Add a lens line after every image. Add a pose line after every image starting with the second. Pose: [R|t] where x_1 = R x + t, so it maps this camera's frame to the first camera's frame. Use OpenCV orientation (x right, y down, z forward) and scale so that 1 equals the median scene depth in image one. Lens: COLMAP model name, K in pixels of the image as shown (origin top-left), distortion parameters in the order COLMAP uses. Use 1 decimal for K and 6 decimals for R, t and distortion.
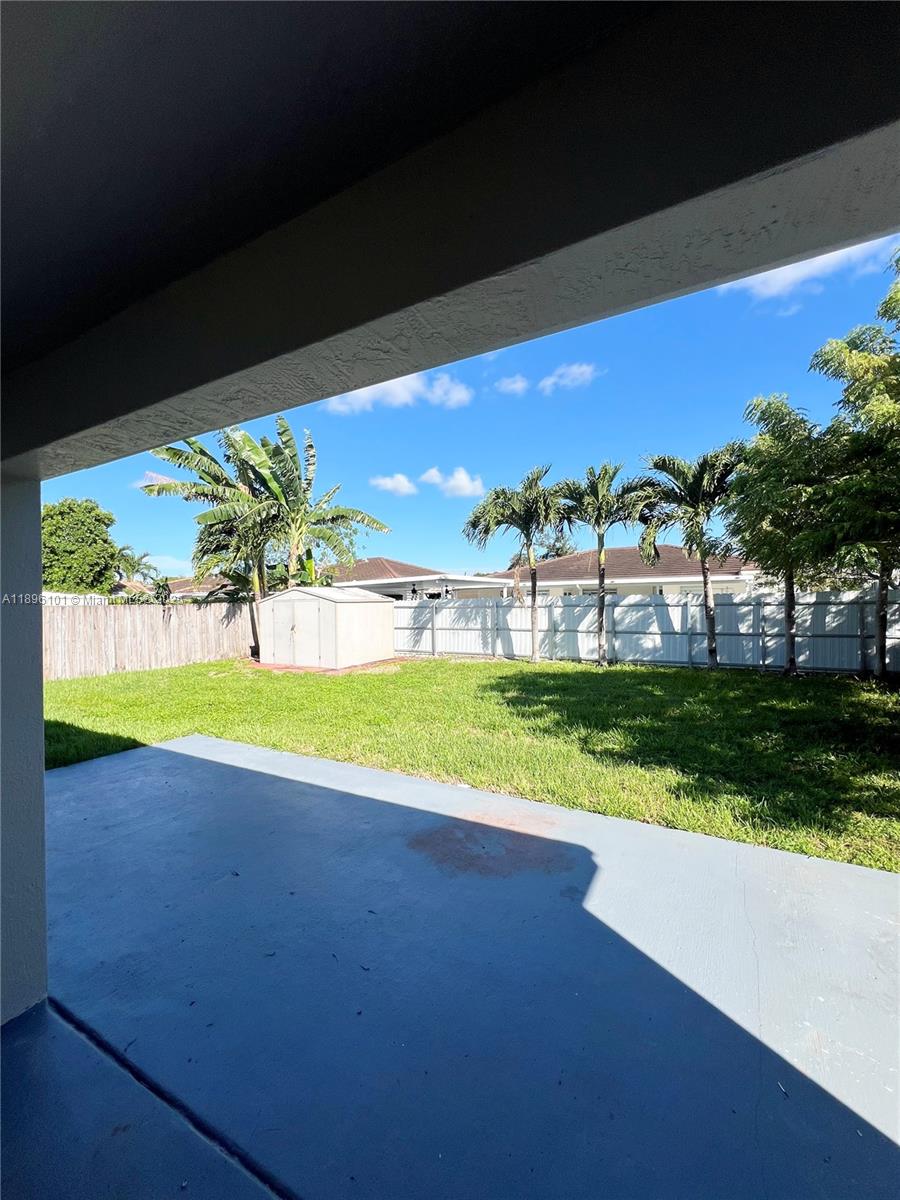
lens RADIAL K [[480.5, 0, 447.7], [0, 480.5, 597.6], [0, 0, 1]] dist [0.001035, 0.000042]
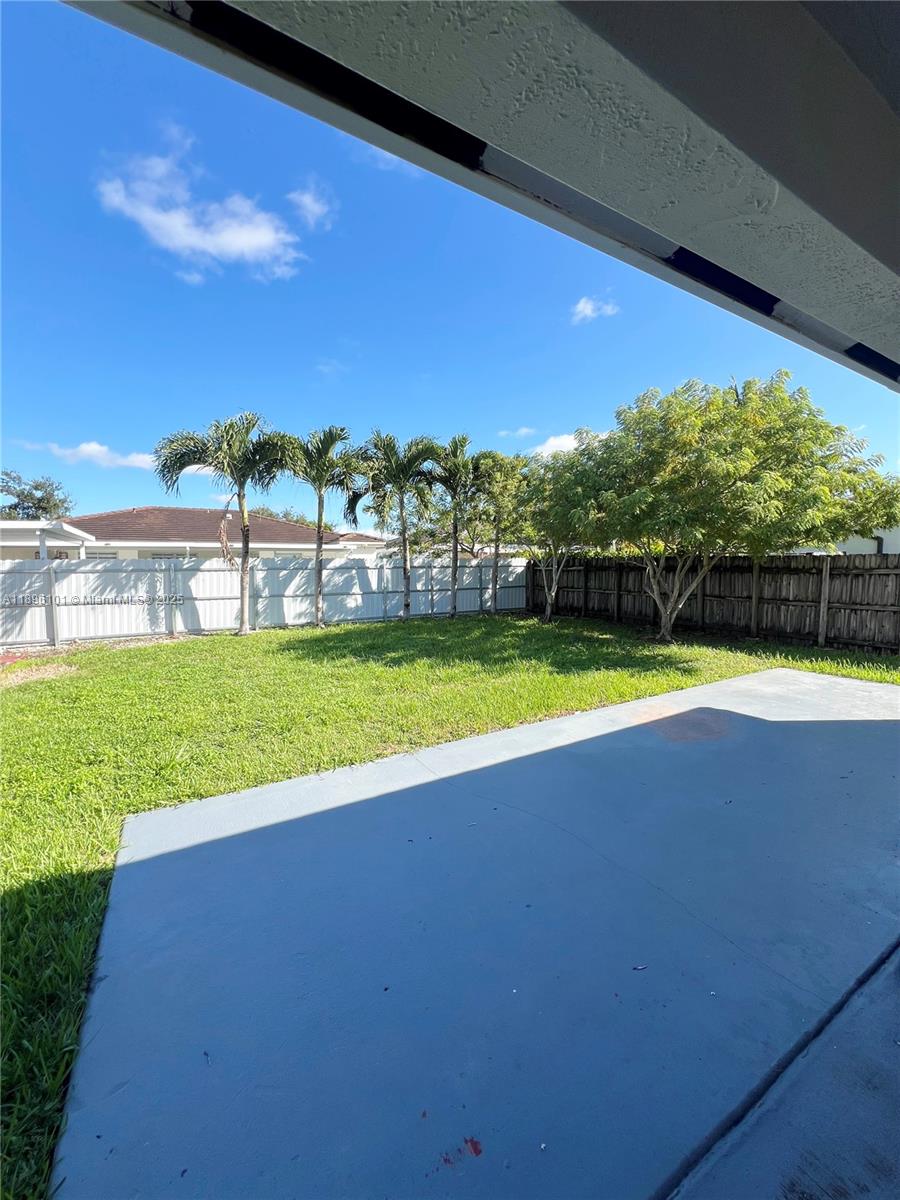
lens RADIAL K [[480.5, 0, 447.7], [0, 480.5, 597.6], [0, 0, 1]] dist [0.001035, 0.000042]
pose [[0.498875, -0.045072, 0.865501, -0.392979], [-0.006091, 0.998440, 0.055506, 0.019975], [-0.866653, -0.032962, 0.497822, 0.262698]]
